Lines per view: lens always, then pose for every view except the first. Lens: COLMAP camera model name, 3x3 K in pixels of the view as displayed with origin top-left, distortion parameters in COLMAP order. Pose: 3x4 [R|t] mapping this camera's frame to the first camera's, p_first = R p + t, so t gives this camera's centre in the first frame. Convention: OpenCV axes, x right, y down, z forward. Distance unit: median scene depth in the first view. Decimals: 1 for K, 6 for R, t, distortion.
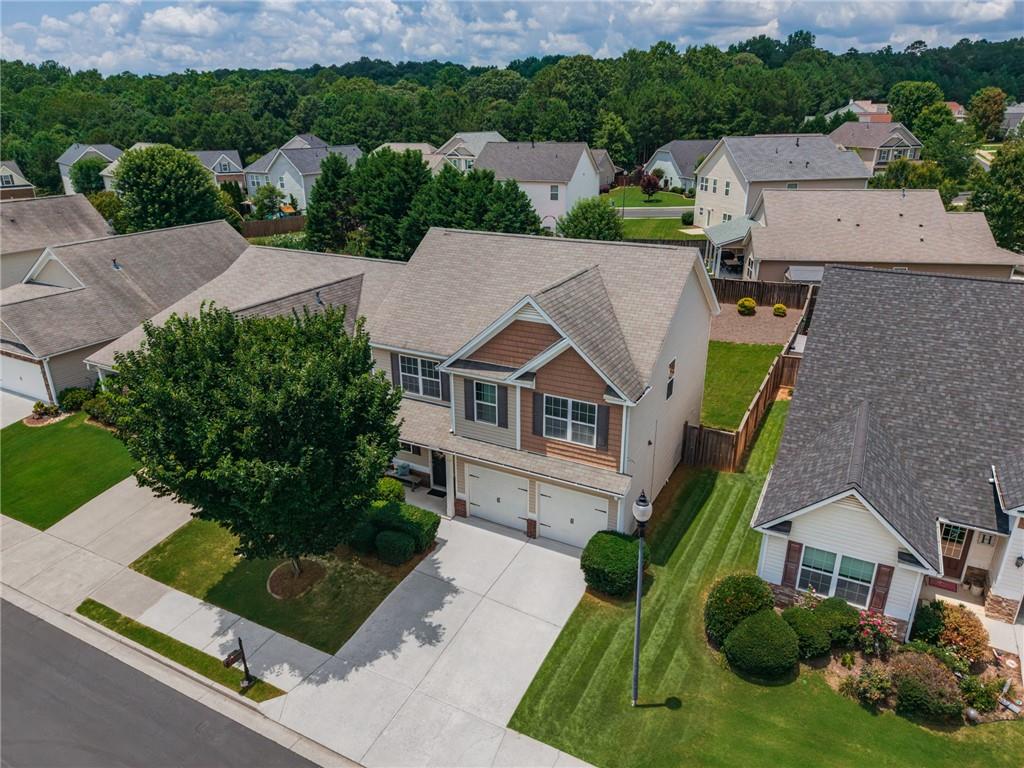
lens RADIAL K [[694.2, 0, 512.0], [0, 694.2, 384.0], [0, 0, 1]] dist [-0.001225, -0.000339]
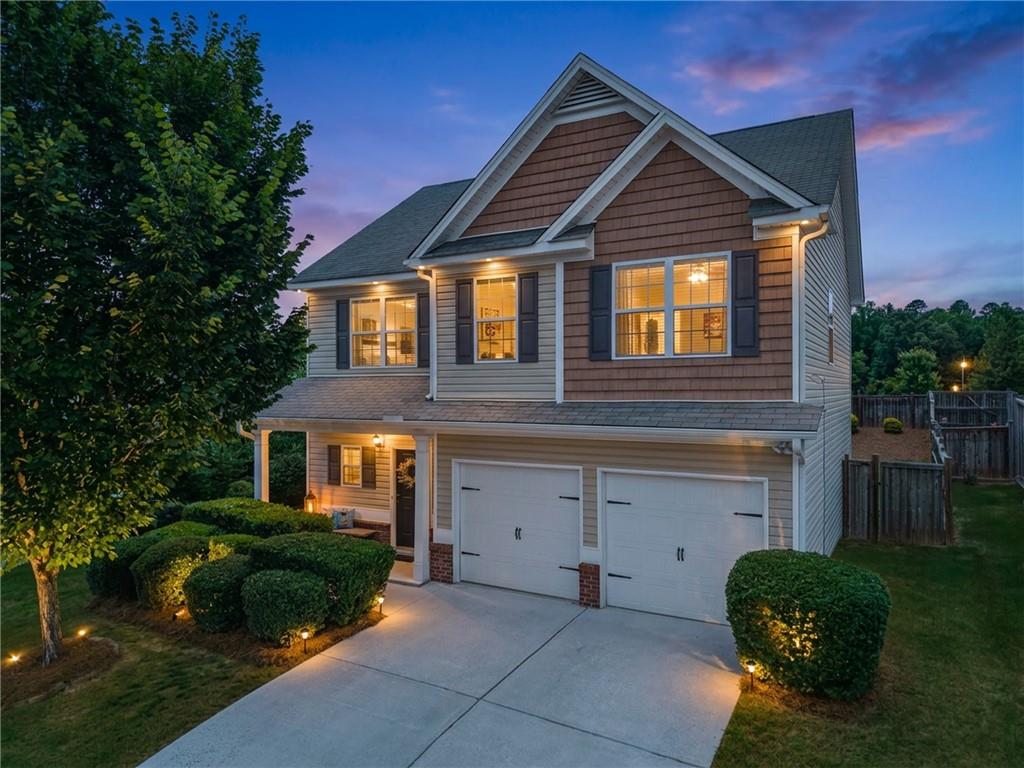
lens RADIAL K [[703.6, 0, 512.0], [0, 703.6, 384.0], [0, 0, 1]] dist [-0.004079, -0.001208]
pose [[0.999625, -0.001123, -0.027345, -0.010360], [-0.008994, 0.930179, -0.366996, 0.254954], [0.025848, 0.367104, 0.929821, 0.510954]]
